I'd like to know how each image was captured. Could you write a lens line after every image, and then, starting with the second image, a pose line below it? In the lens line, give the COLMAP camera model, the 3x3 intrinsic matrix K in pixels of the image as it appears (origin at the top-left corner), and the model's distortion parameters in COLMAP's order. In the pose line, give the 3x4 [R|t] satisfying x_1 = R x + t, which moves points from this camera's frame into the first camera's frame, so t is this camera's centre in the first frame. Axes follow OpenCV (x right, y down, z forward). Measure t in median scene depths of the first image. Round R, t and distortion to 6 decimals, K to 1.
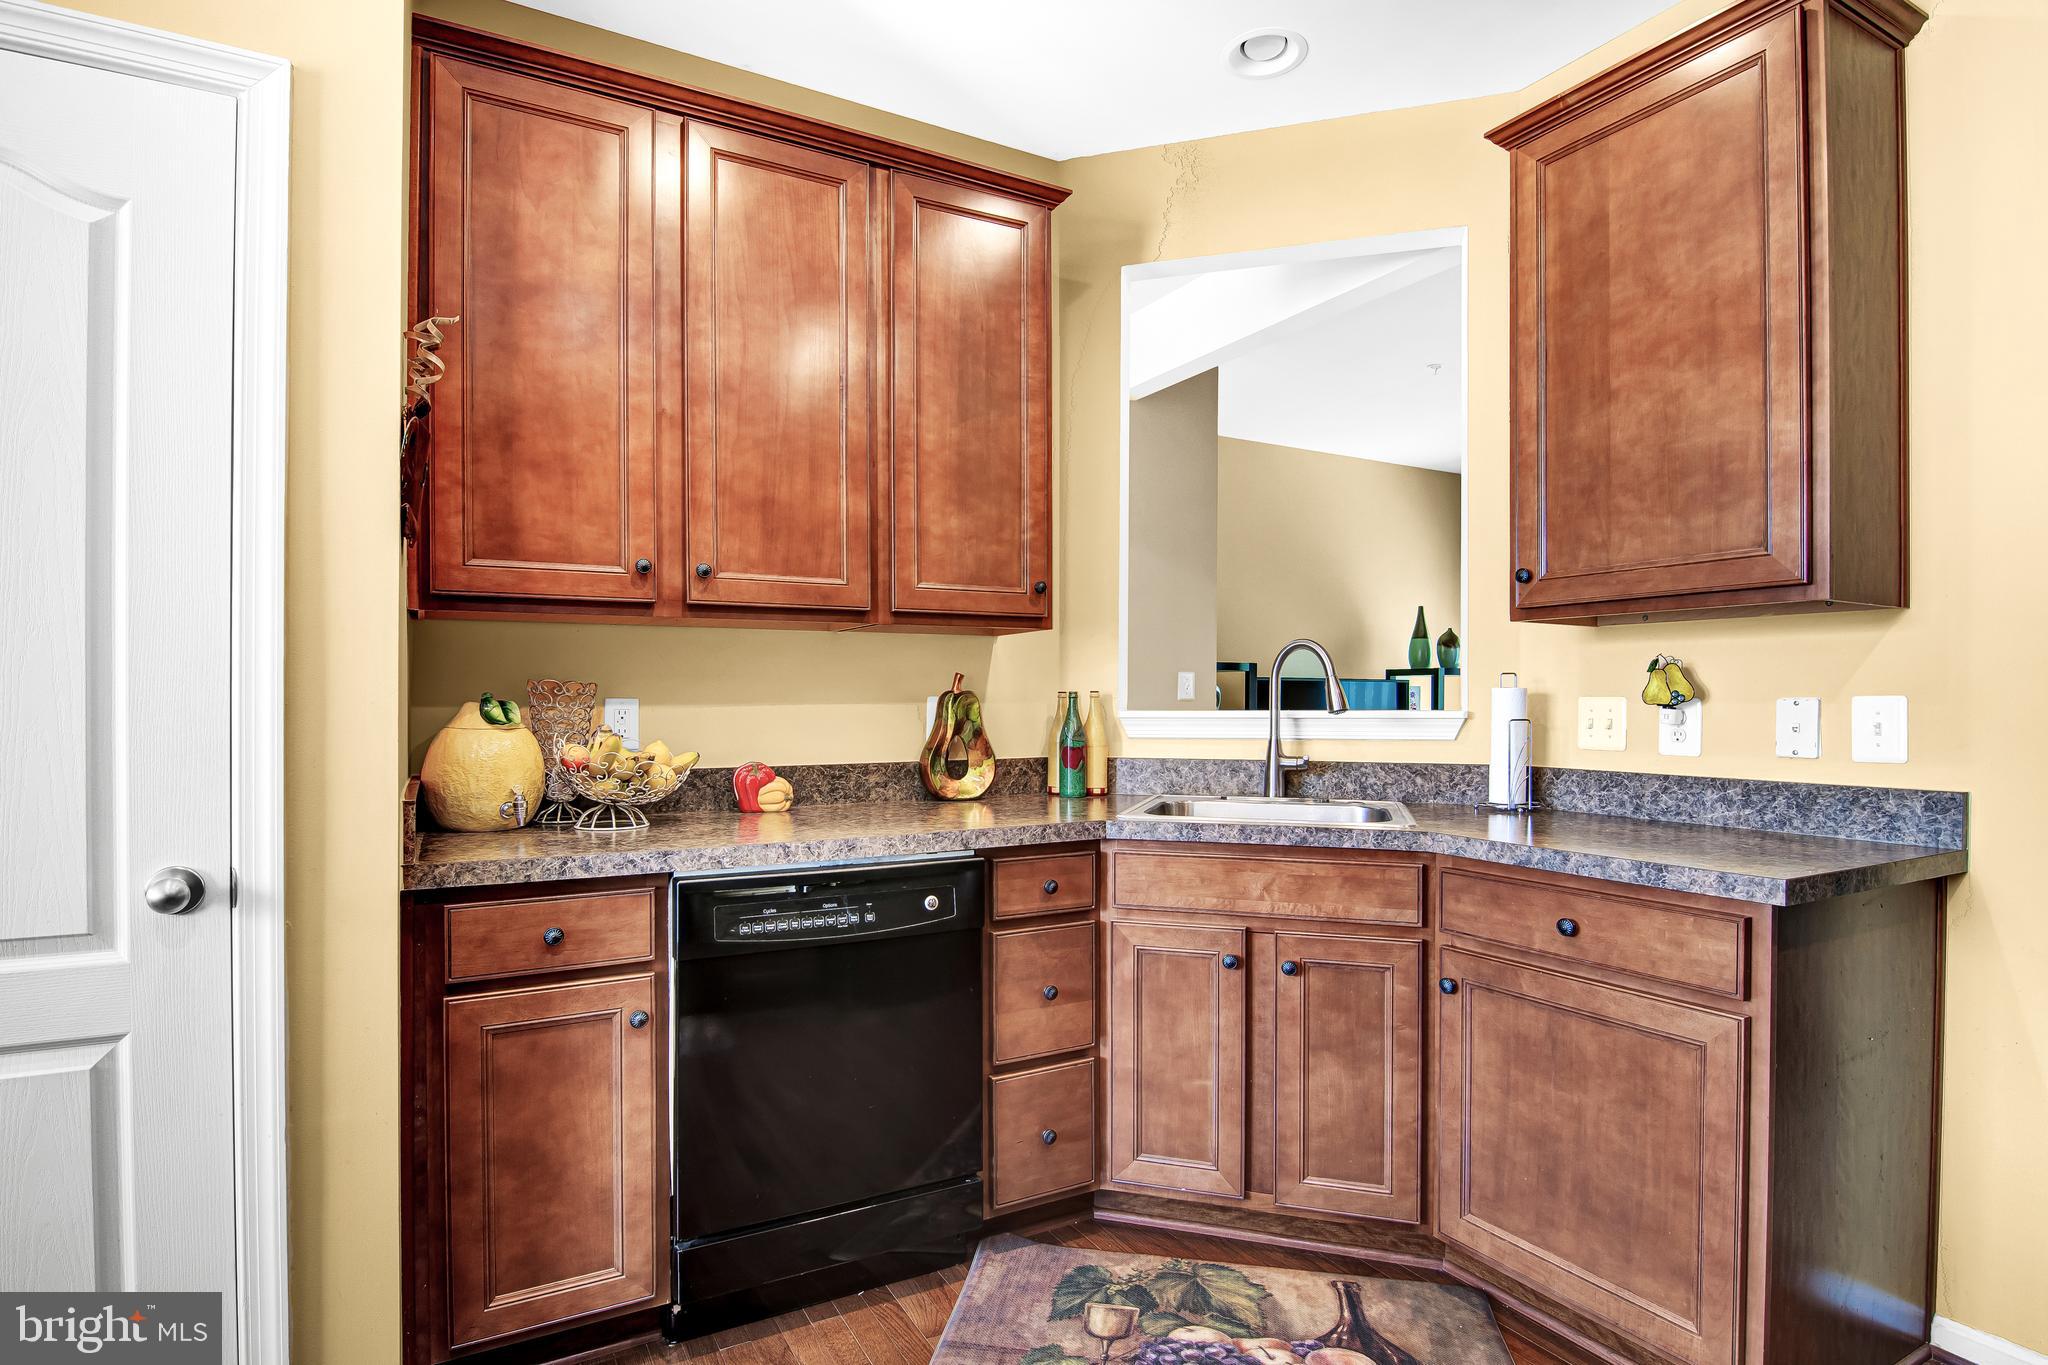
lens RADIAL K [[1056.6, 0, 1007.4], [0, 1056.6, 691.0], [0, 0, 1]] dist [0.000533, -0.000662]
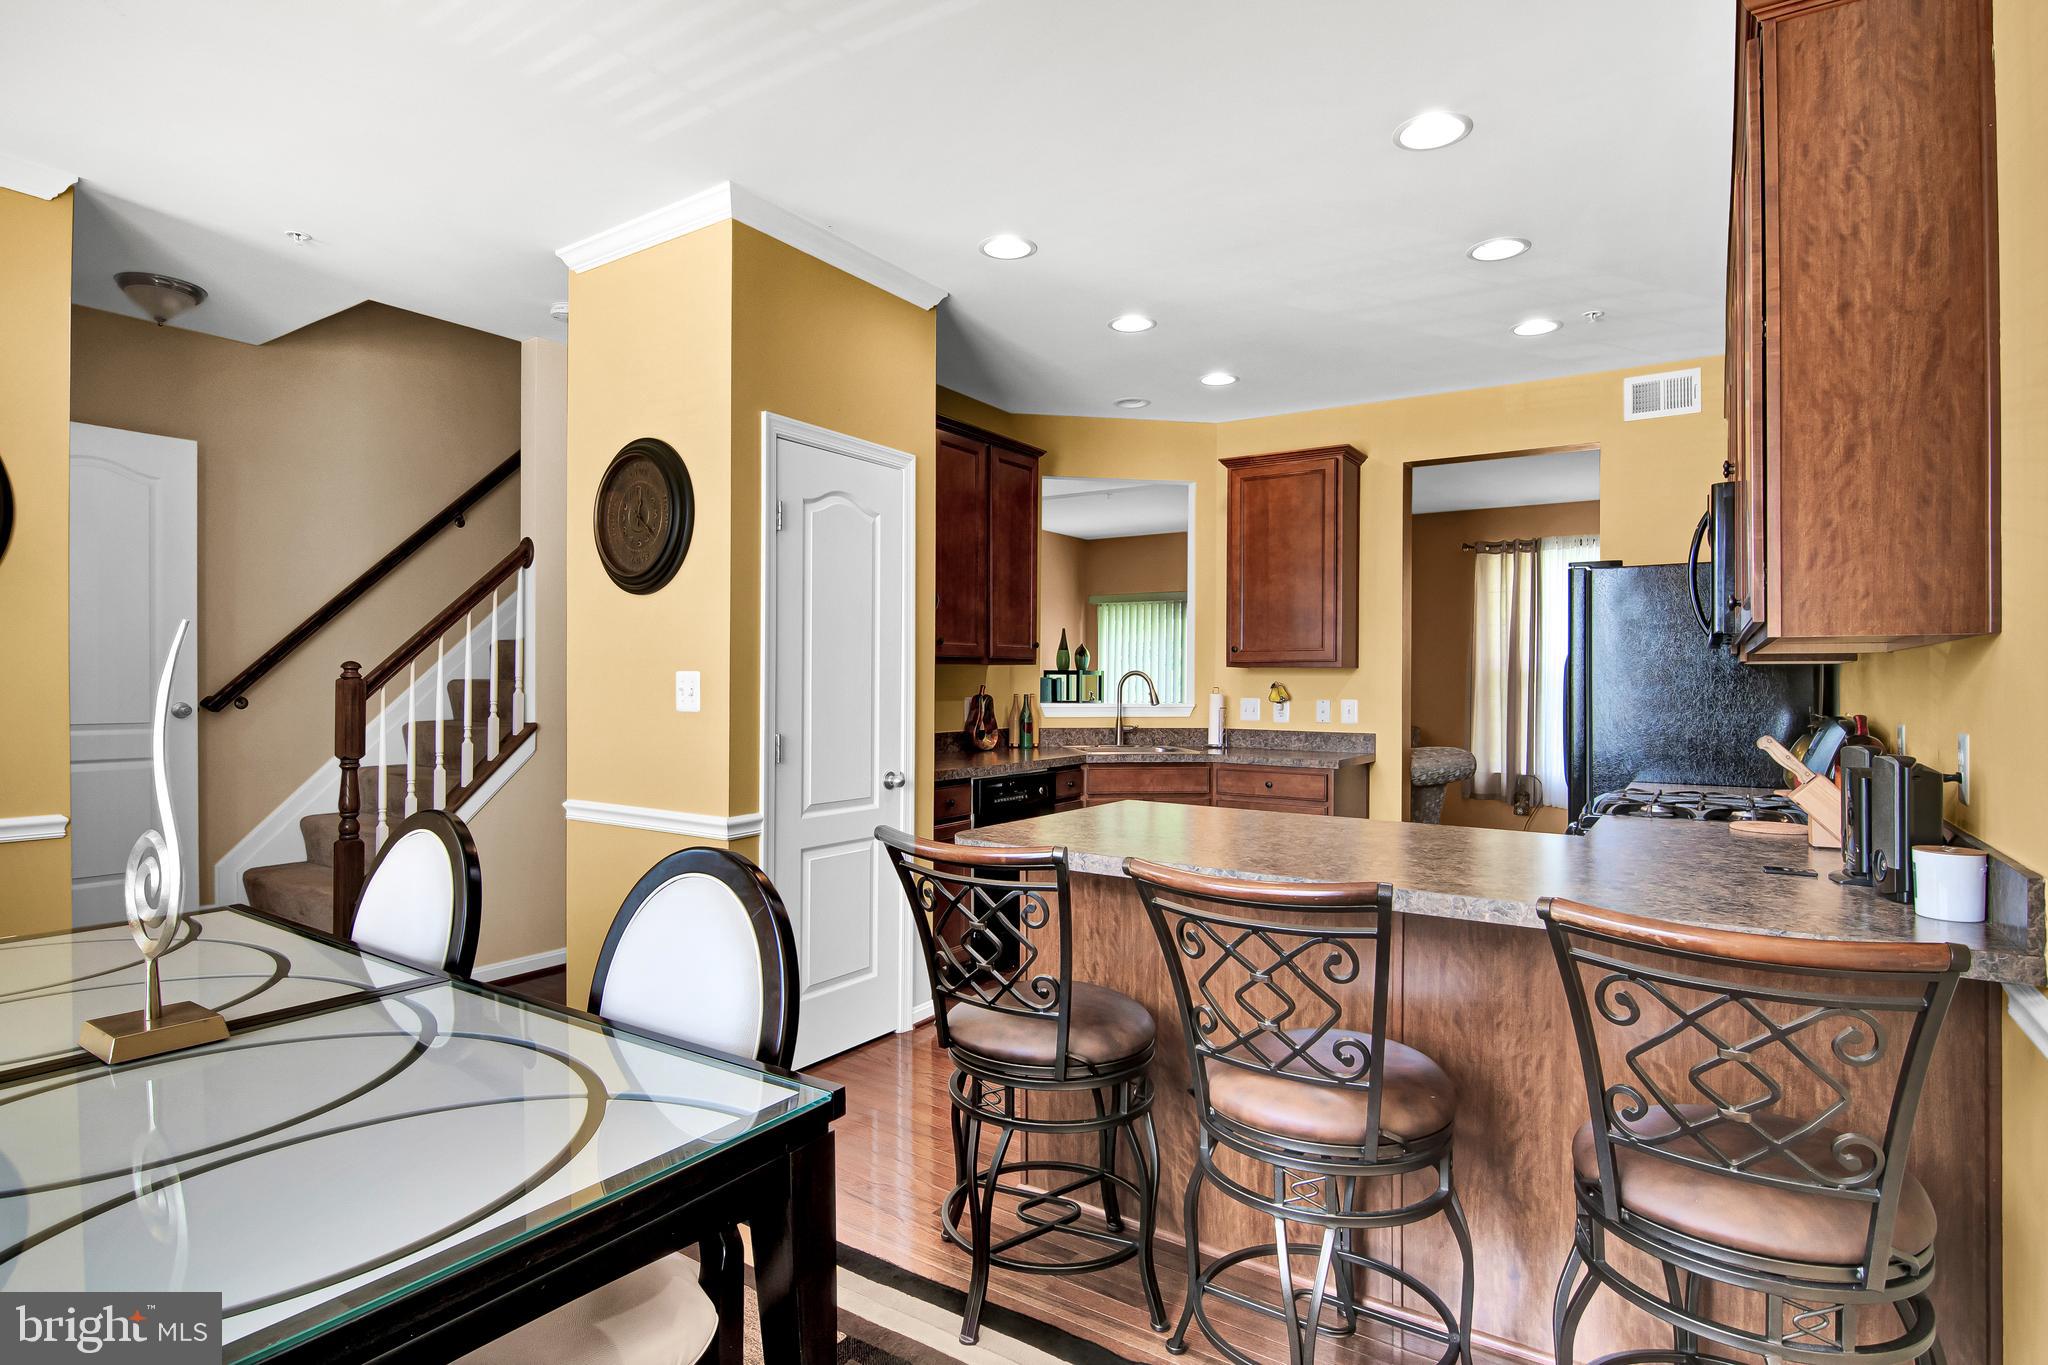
lens RADIAL K [[1061.7, 0, 1023.8], [0, 1061.7, 669.5], [0, 0, 1]] dist [0.000571, -0.000097]
pose [[0.884415, 0.010769, 0.466577, -1.062496], [-0.010863, 0.999938, -0.002489, -0.050603], [-0.466574, -0.002867, 0.884477, -0.918417]]
